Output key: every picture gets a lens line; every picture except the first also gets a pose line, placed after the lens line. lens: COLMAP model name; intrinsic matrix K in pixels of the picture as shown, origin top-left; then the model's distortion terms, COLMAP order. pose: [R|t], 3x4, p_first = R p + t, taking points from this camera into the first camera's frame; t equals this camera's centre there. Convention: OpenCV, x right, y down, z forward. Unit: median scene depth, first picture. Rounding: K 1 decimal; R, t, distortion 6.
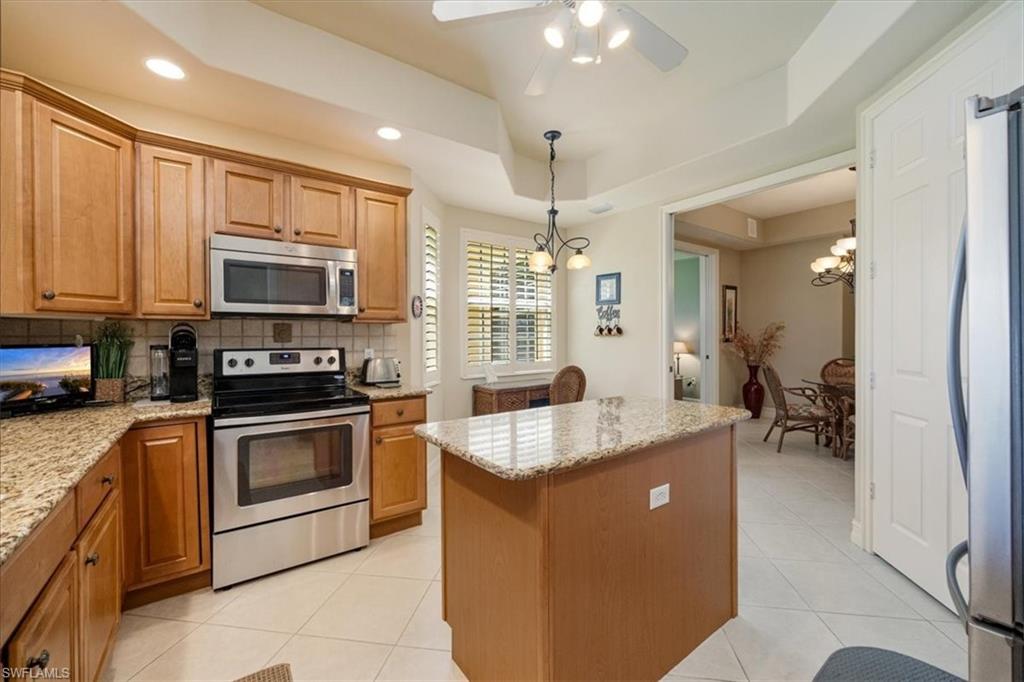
lens RADIAL K [[375.4, 0, 514.4], [0, 375.4, 335.7], [0, 0, 1]] dist [-0.011353, 0.000066]
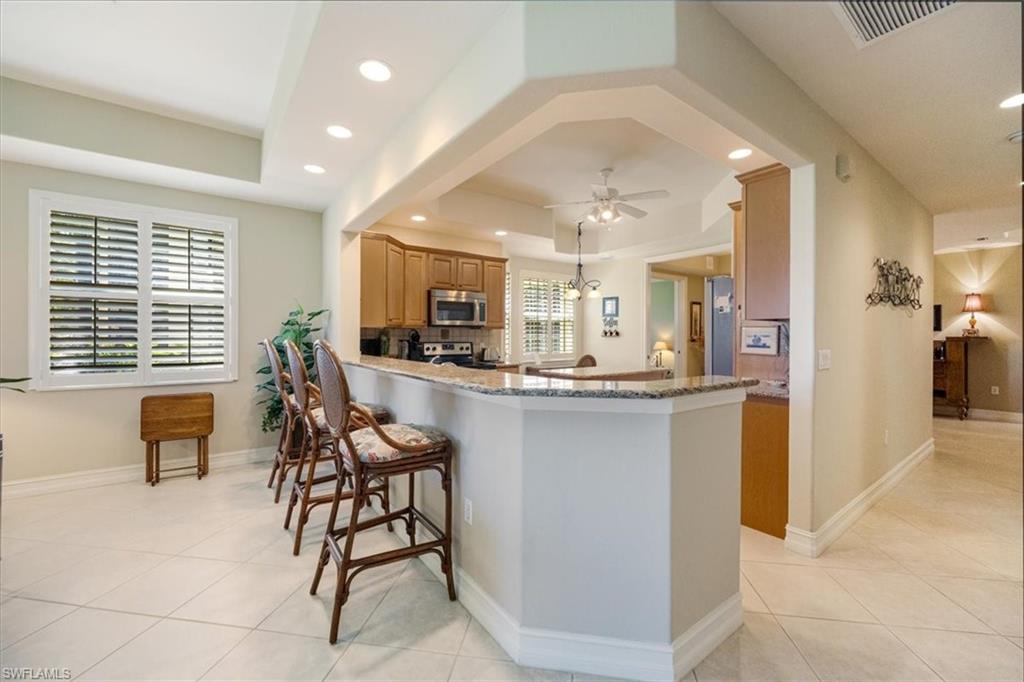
lens RADIAL K [[394.0, 0, 512.0], [0, 394.0, 341.0], [0, 0, 1]] dist [-0.000299, 0.000004]
pose [[0.999952, 0.007186, 0.006598, -0.202952], [-0.007279, 0.999872, 0.014226, -0.002824], [-0.006494, -0.014274, 0.999877, -0.765746]]
